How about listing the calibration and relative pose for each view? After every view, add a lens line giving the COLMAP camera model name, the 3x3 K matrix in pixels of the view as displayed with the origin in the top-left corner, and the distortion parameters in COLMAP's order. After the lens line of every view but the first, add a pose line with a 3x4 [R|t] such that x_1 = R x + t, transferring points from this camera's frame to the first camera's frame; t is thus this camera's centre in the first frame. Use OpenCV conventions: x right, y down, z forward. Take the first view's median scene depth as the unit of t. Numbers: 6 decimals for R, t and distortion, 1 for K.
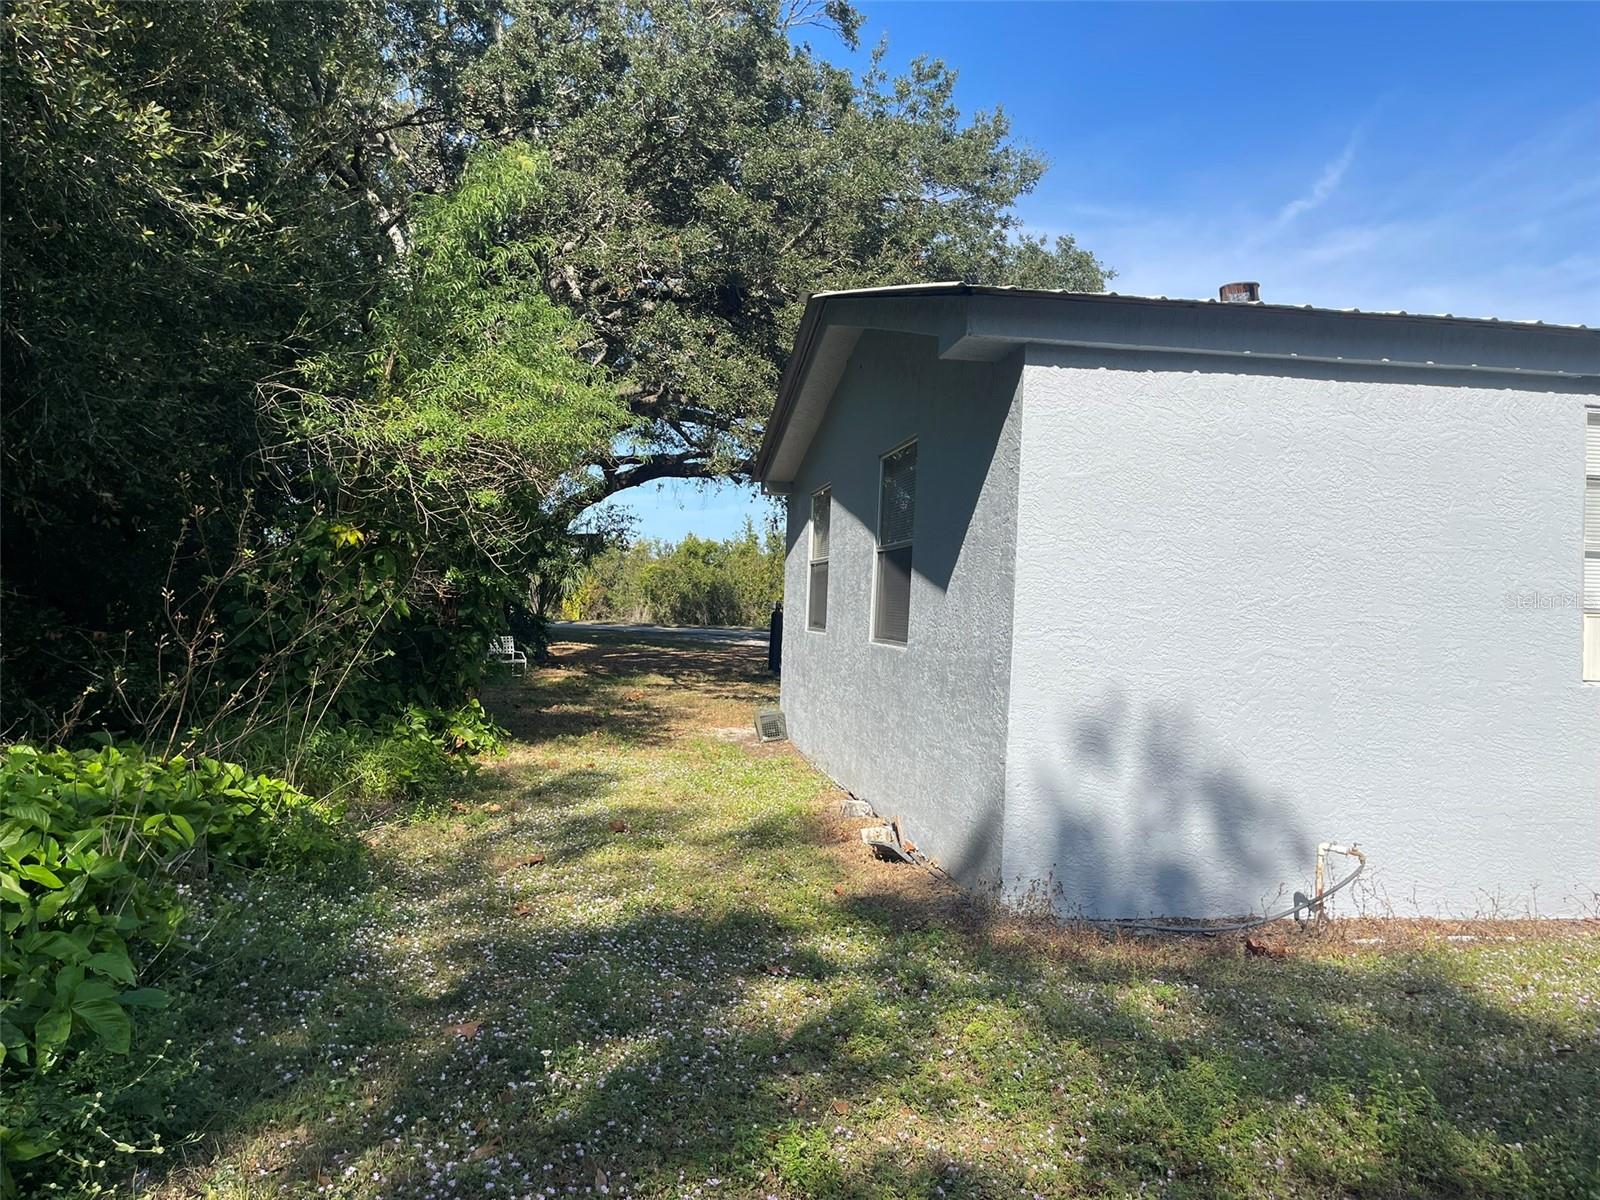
lens RADIAL K [[1183.8, 0, 800.0], [0, 1183.8, 600.0], [0, 0, 1]] dist [-0.001903, 0.000877]
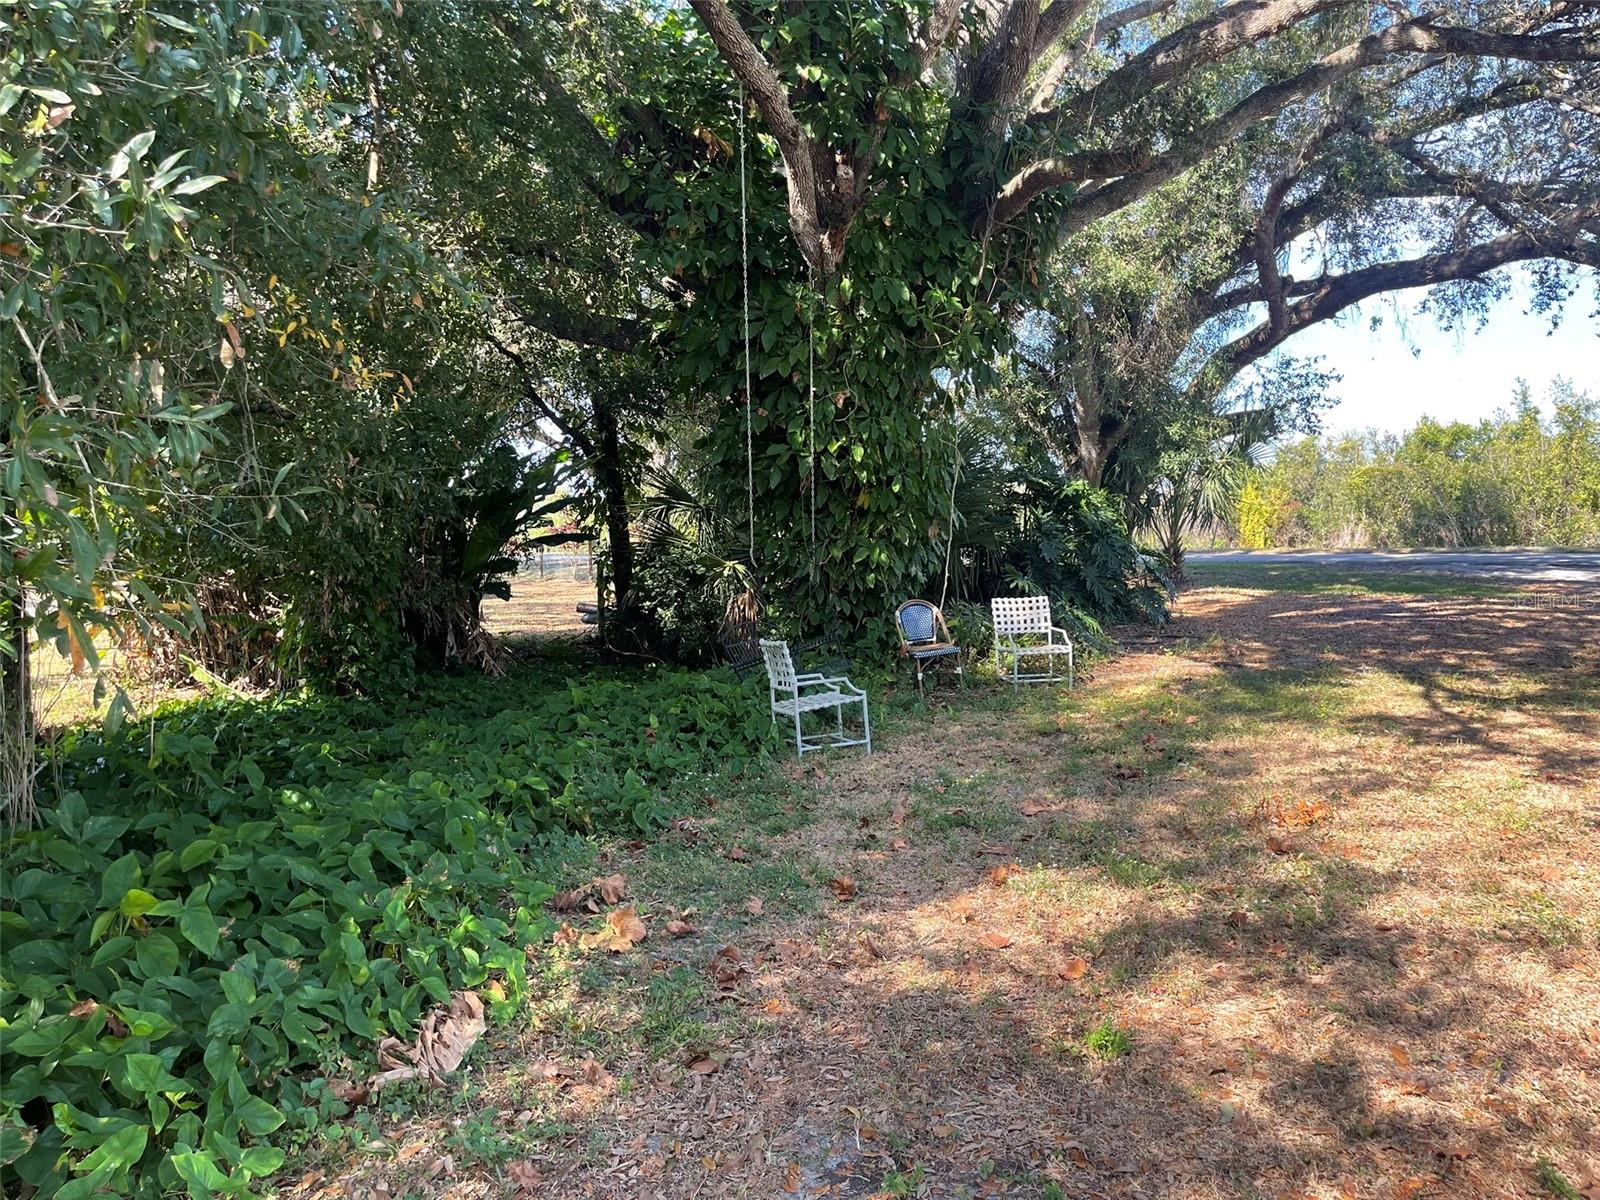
lens RADIAL K [[1183.8, 0, 800.0], [0, 1183.8, 600.0], [0, 0, 1]] dist [-0.001903, 0.000877]
pose [[0.838615, -0.026177, -0.544095, -0.029200], [0.057331, 0.997539, 0.040371, 0.002985], [0.541699, -0.065049, 0.838052, 0.245003]]
